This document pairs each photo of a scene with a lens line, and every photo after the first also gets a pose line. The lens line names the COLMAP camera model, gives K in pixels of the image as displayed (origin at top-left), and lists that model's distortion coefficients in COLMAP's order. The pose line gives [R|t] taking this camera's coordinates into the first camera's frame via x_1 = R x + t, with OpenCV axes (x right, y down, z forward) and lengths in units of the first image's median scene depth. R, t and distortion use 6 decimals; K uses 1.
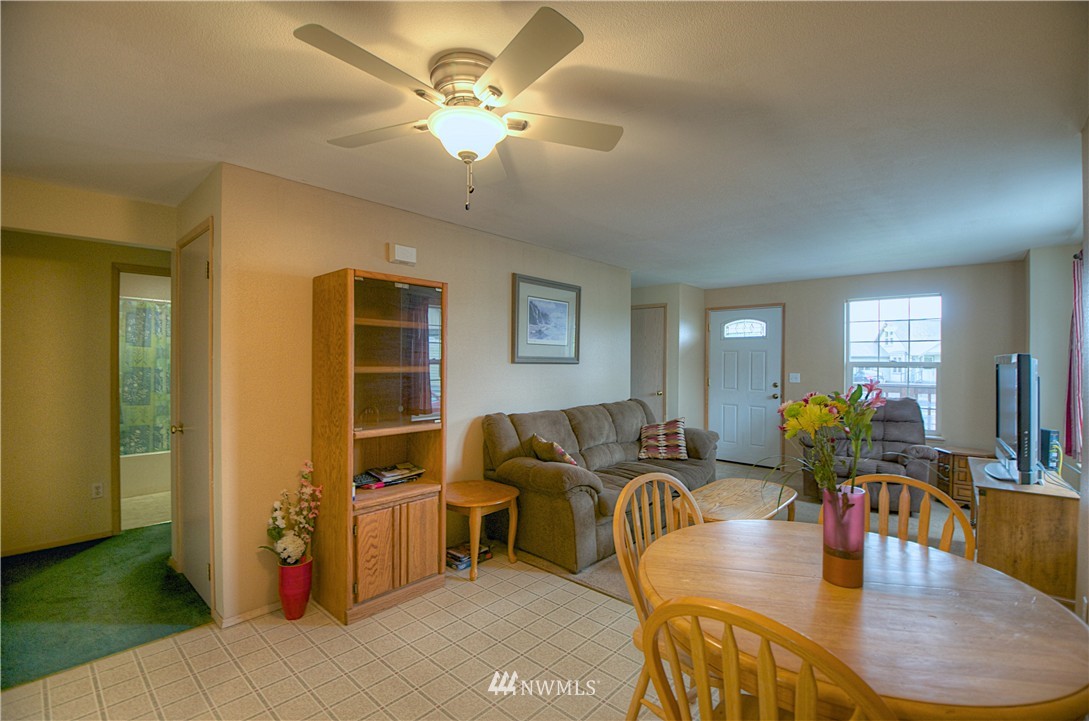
lens RADIAL K [[476.5, 0, 556.4], [0, 476.5, 361.1], [0, 0, 1]] dist [0.020041, -0.025725]
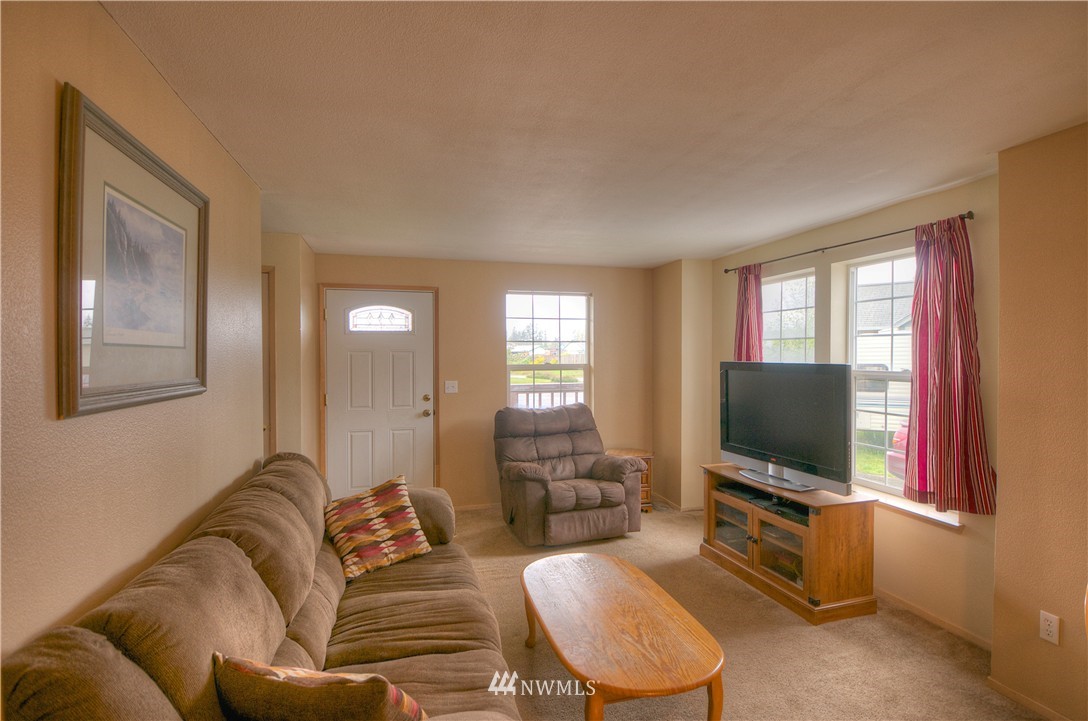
lens RADIAL K [[532.5, 0, 544.0], [0, 532.5, 360.5], [0, 0, 1]] dist [0.023658, -0.032460]
pose [[0.549534, -0.020006, 0.835232, -0.167635], [0.009597, 0.999798, 0.017633, -0.027050], [-0.835416, -0.001675, 0.549615, 0.532831]]
